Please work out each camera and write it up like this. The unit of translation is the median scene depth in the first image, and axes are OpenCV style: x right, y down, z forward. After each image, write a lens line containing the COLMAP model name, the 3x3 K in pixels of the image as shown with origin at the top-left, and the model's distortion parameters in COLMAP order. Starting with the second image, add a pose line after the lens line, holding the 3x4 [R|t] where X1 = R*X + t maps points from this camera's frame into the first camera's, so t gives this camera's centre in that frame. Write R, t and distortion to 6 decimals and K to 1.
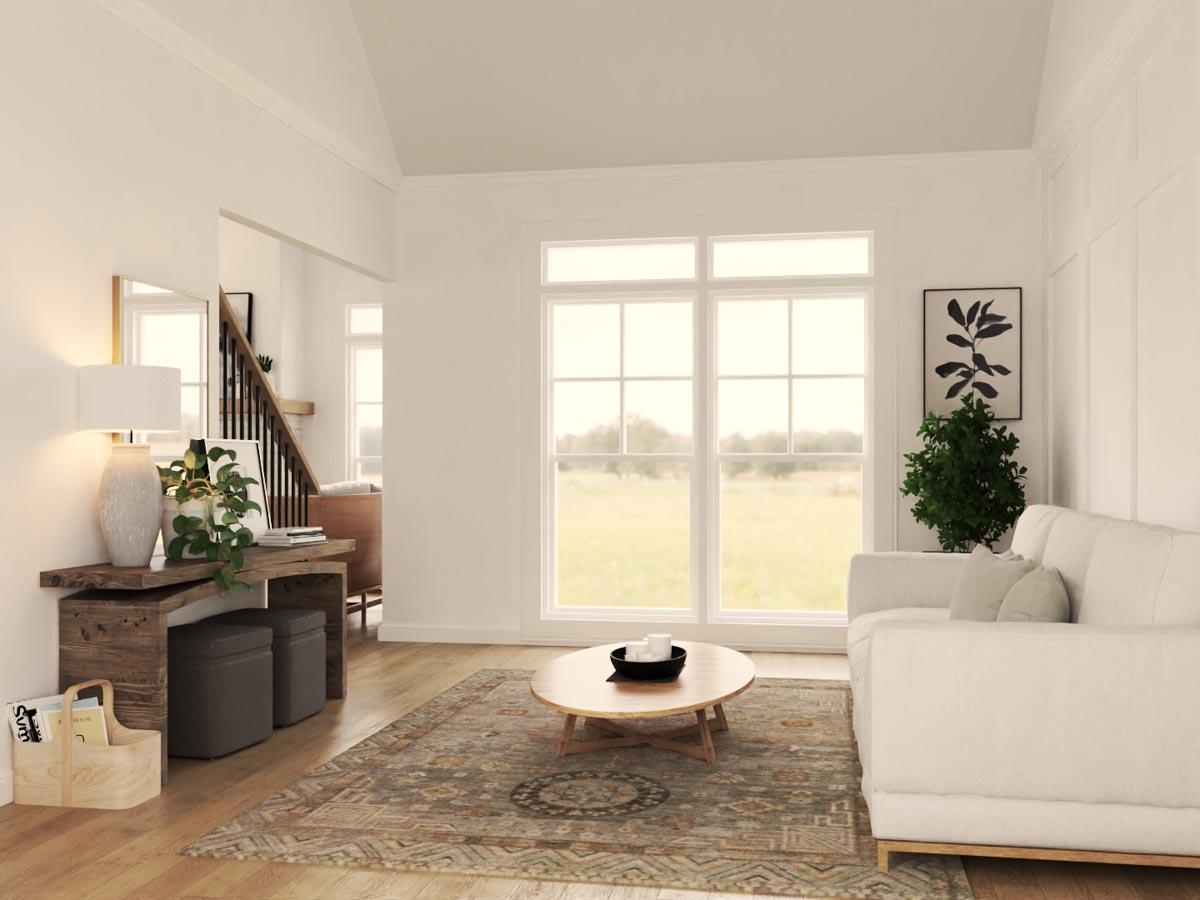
lens RADIAL K [[1114.2, 0, 603.4], [0, 1114.2, 454.6], [0, 0, 1]] dist [-0.000227, 0.000000]
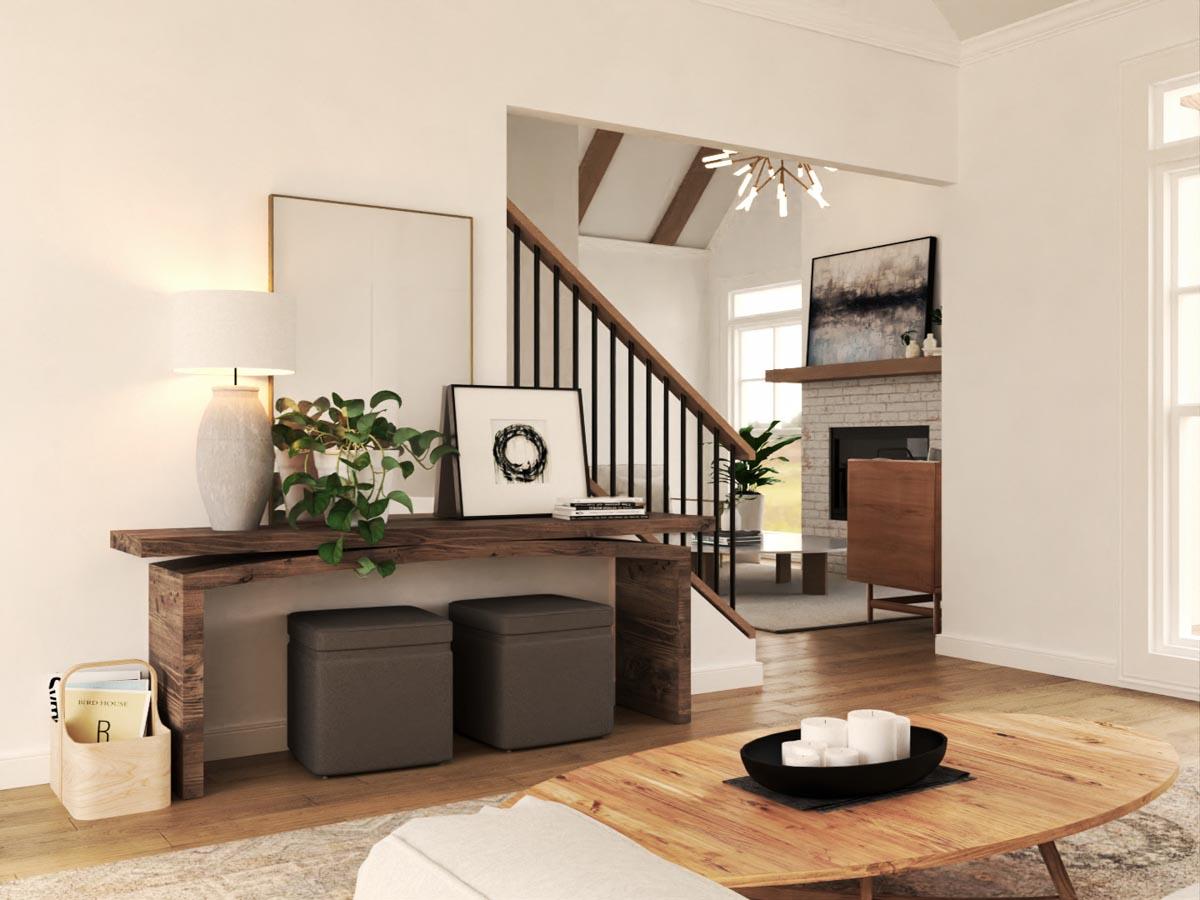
lens RADIAL K [[1114.2, 0, 600.0], [0, 1114.2, 445.0], [0, 0, 1]] dist [-0.000227, 0.000000]
pose [[0.699716, -0.005509, -0.714400, 0.331077], [0.012019, 0.999920, 0.004061, 0.030441], [0.714320, -0.011428, 0.699726, 0.530949]]
